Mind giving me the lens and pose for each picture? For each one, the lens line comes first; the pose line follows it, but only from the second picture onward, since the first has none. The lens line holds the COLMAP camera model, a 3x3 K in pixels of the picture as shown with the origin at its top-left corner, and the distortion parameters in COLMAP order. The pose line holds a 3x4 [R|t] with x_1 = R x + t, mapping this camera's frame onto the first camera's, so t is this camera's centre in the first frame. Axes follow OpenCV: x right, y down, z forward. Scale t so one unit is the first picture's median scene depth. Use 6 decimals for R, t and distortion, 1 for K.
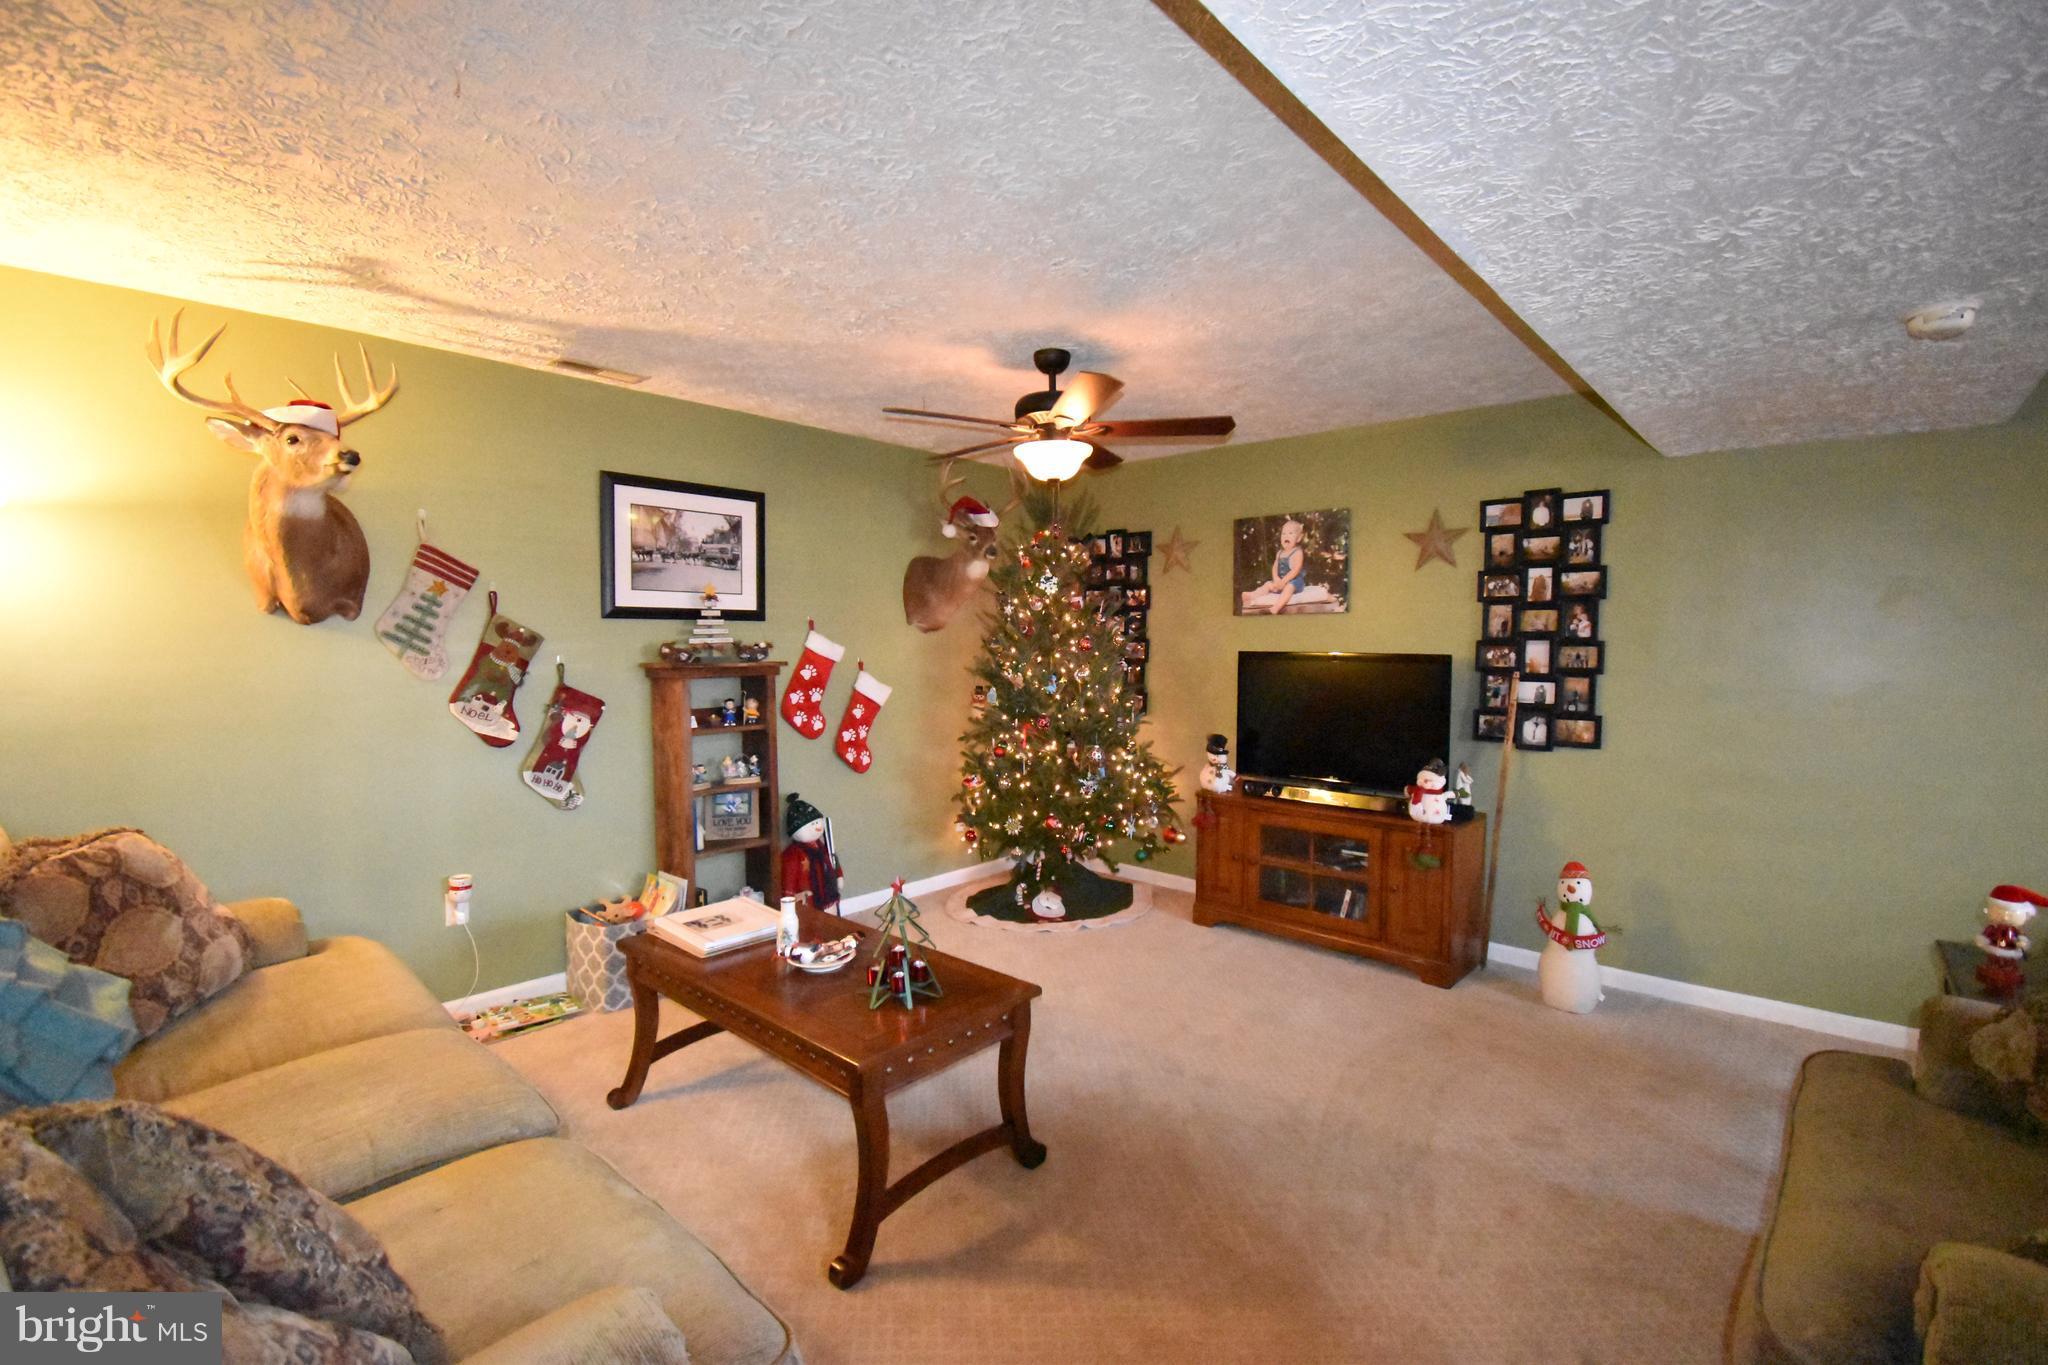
lens RADIAL K [[923.6, 0, 1021.4], [0, 923.6, 686.2], [0, 0, 1]] dist [0.004325, -0.001658]
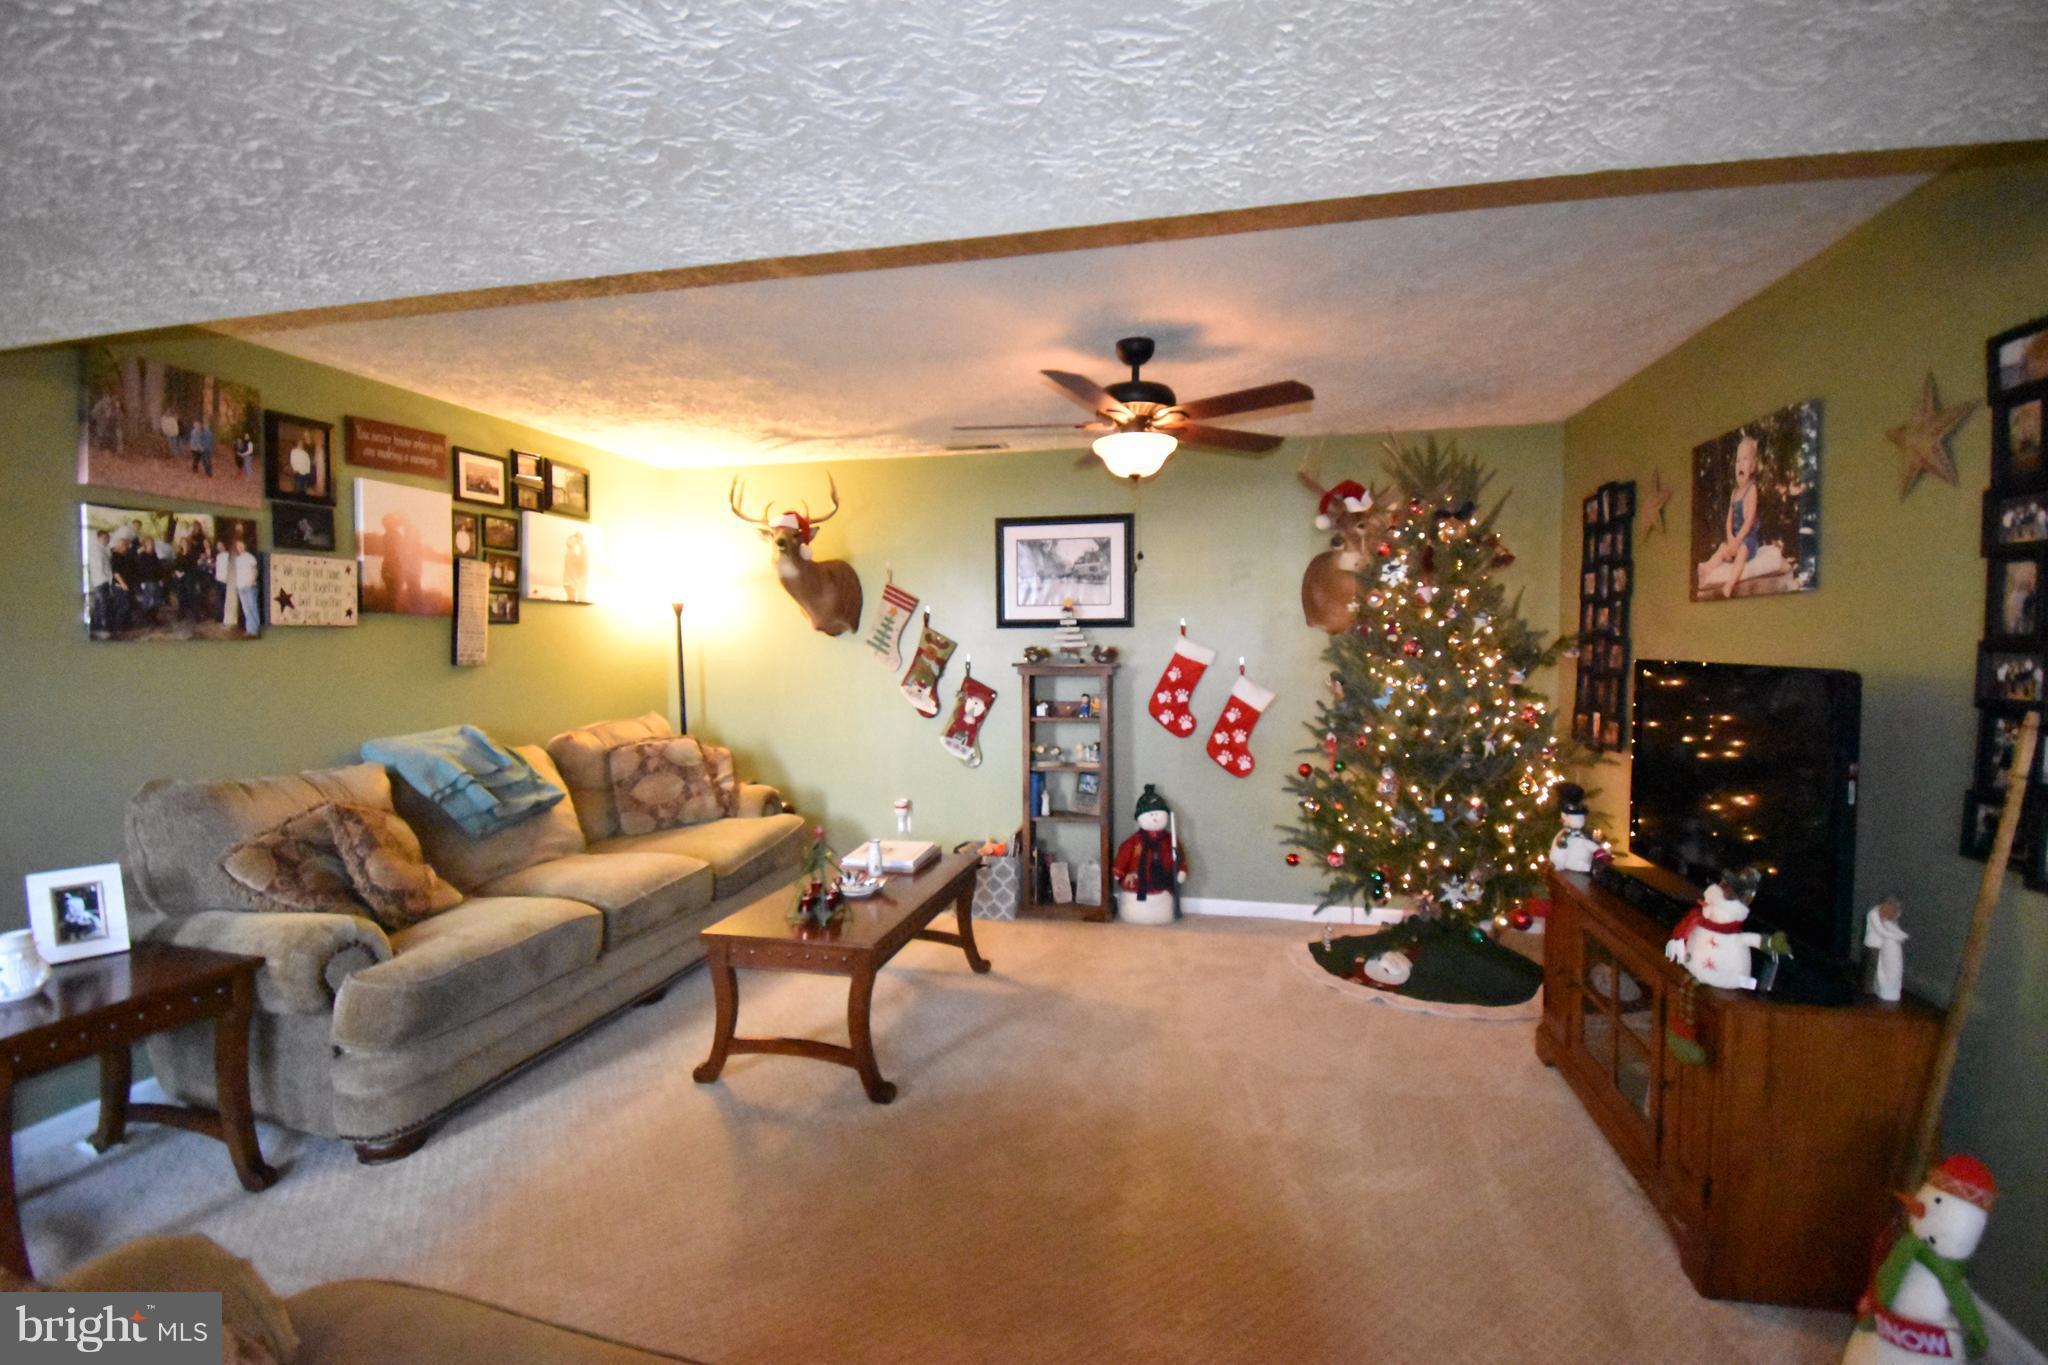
lens RADIAL K [[923.6, 0, 1026.4], [0, 923.6, 677.7], [0, 0, 1]] dist [0.004325, -0.001658]
pose [[0.475958, 0.029237, -0.878982, 0.676910], [-0.038393, 0.999185, 0.012446, -0.019038], [0.878629, 0.027823, 0.476693, 0.369845]]
